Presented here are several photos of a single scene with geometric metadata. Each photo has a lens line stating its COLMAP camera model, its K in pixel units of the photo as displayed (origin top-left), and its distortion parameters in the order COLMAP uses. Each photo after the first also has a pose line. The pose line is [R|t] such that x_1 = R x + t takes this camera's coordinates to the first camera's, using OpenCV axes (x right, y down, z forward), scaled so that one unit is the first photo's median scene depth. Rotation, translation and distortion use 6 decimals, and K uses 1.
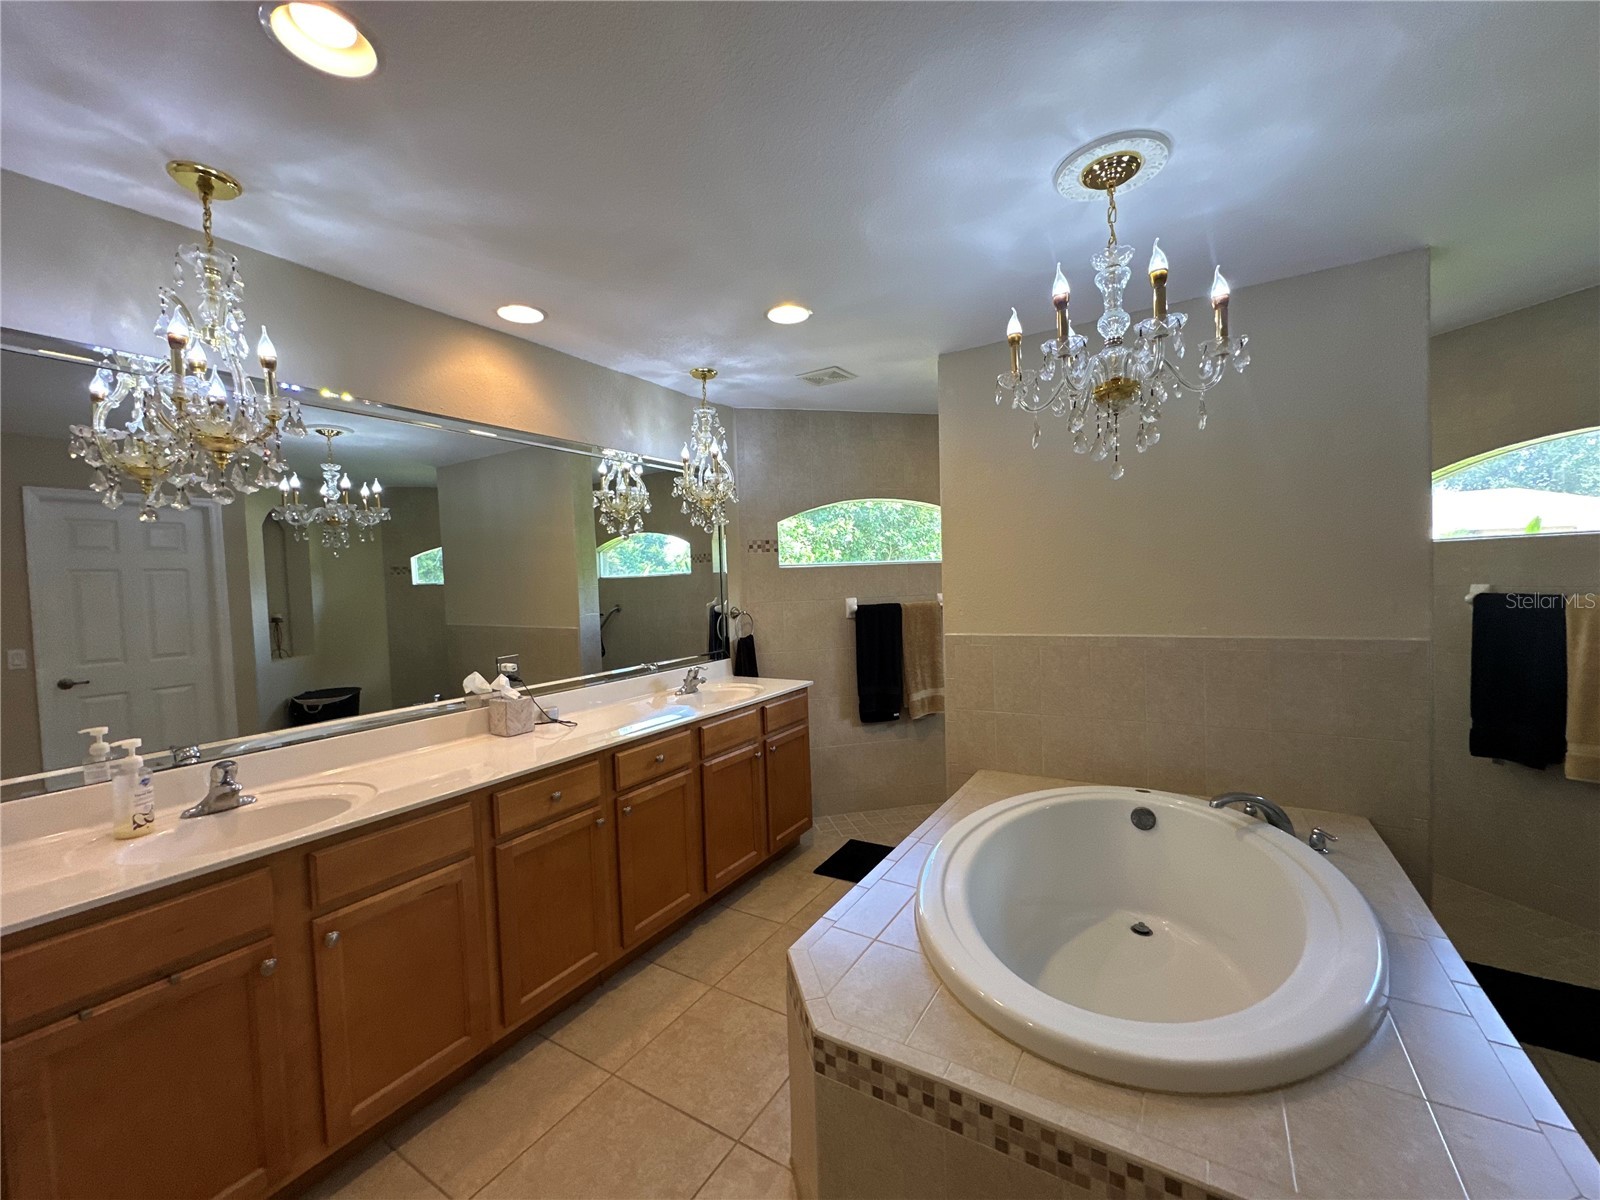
lens RADIAL K [[638.4, 0, 798.3], [0, 638.4, 600.5], [0, 0, 1]] dist [-0.004663, 0.001121]
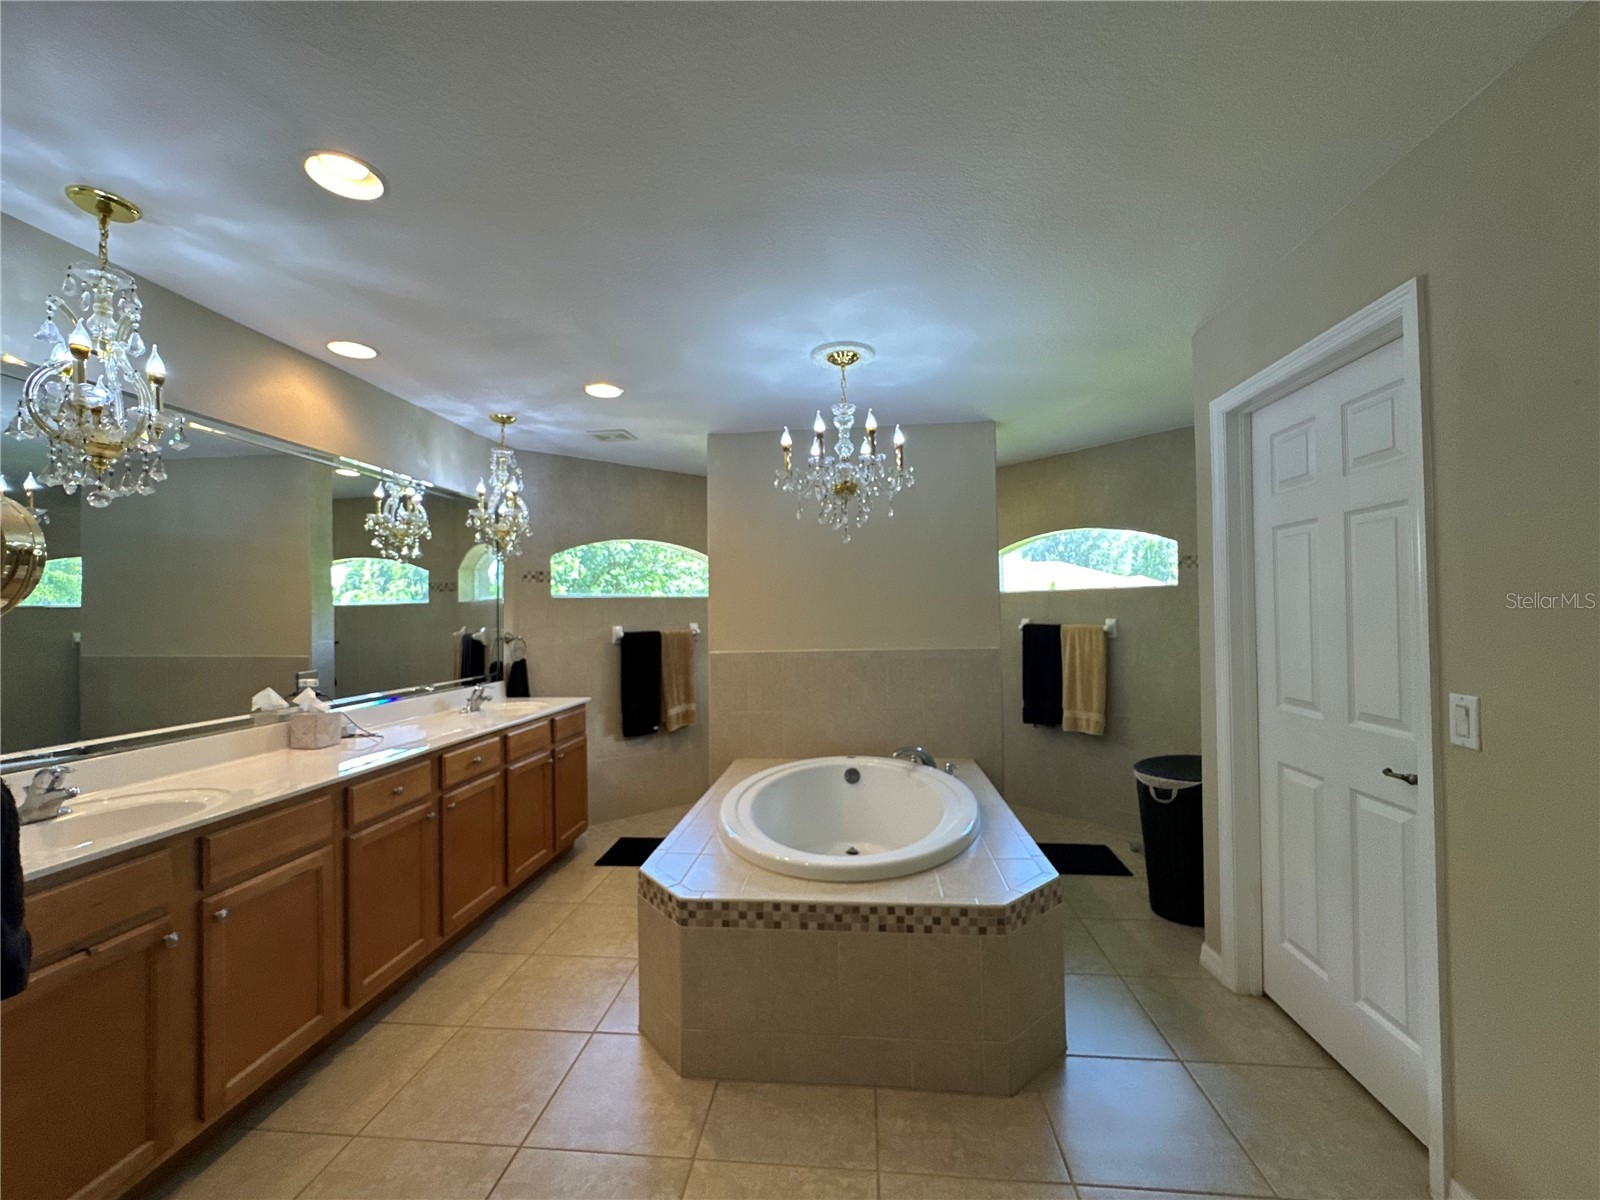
lens RADIAL K [[643.9, 0, 798.3], [0, 643.9, 600.0], [0, 0, 1]] dist [-0.006801, 0.000645]
pose [[0.897189, 0.029542, 0.440657, -0.217237], [0.000300, 0.997719, -0.067498, 0.044307], [-0.441646, 0.060691, 0.895134, -0.268243]]
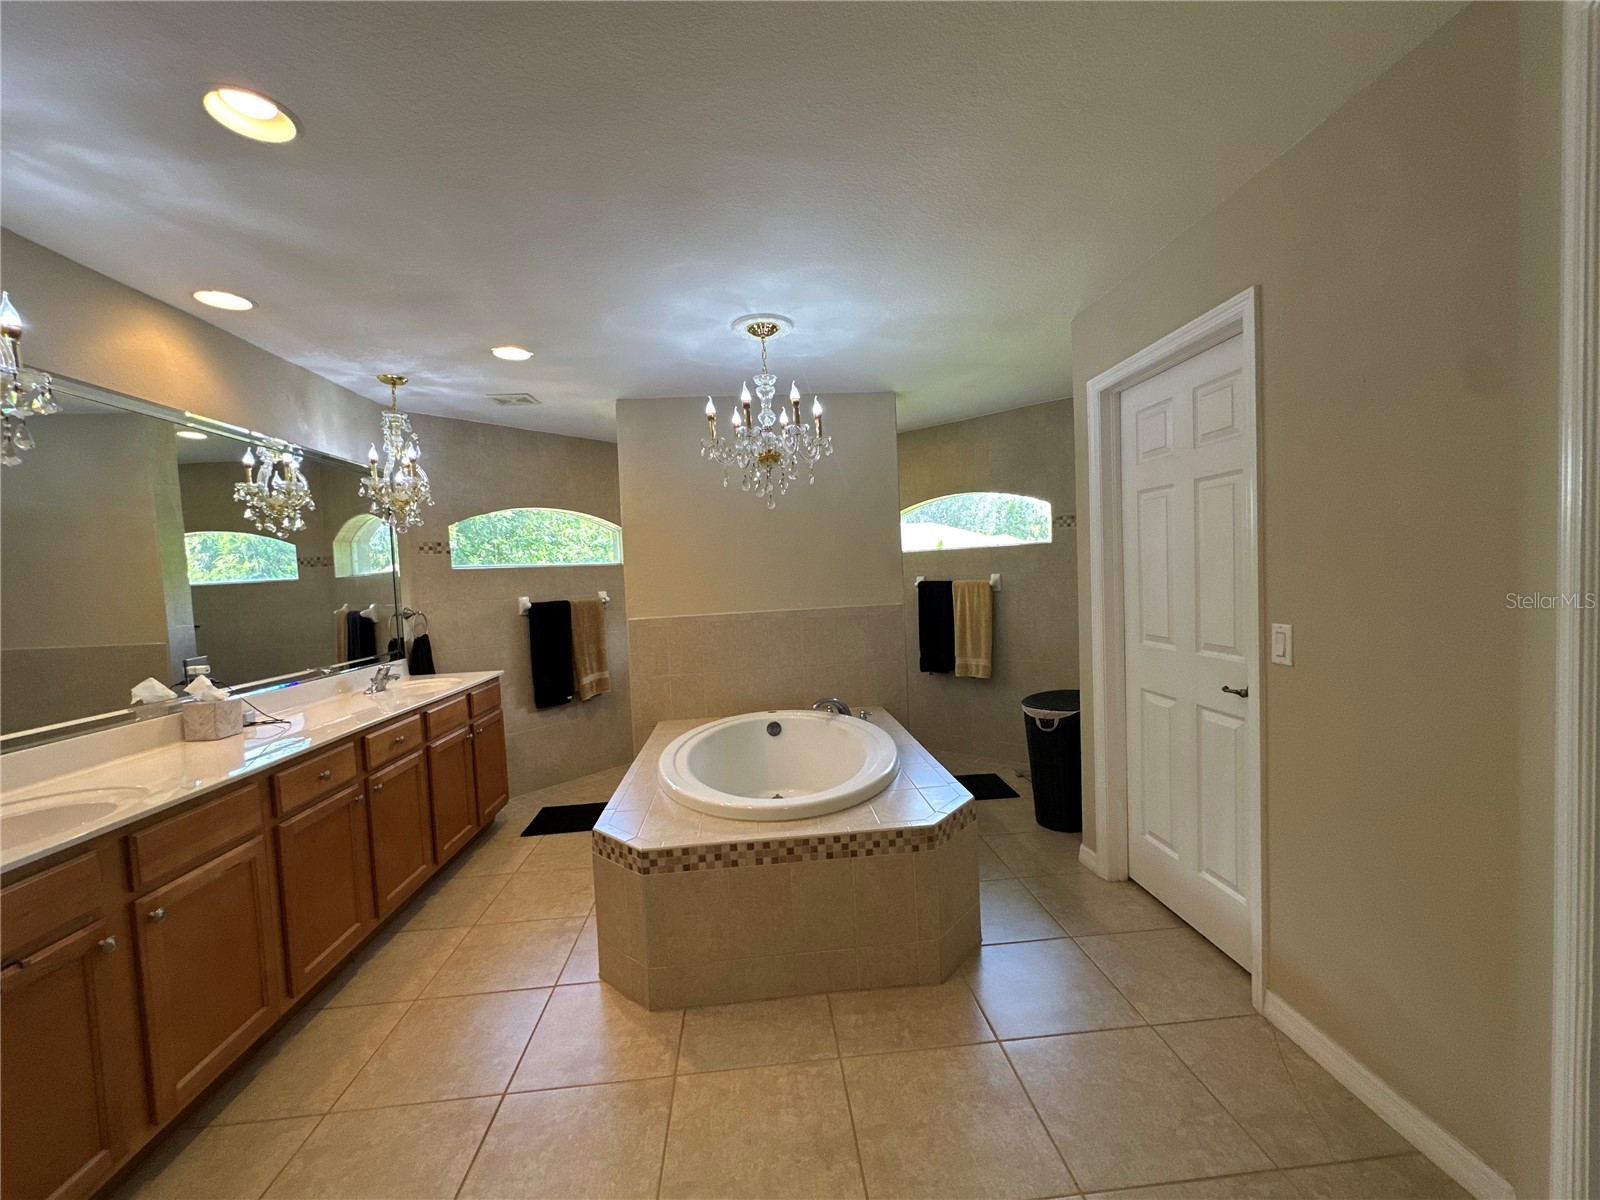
lens RADIAL K [[638.4, 0, 798.3], [0, 638.4, 600.5], [0, 0, 1]] dist [-0.004663, 0.001121]
pose [[0.805104, -0.028280, 0.592459, -0.307610], [0.039722, 0.999191, -0.006284, 0.046059], [-0.591802, 0.028594, 0.805576, -0.274535]]
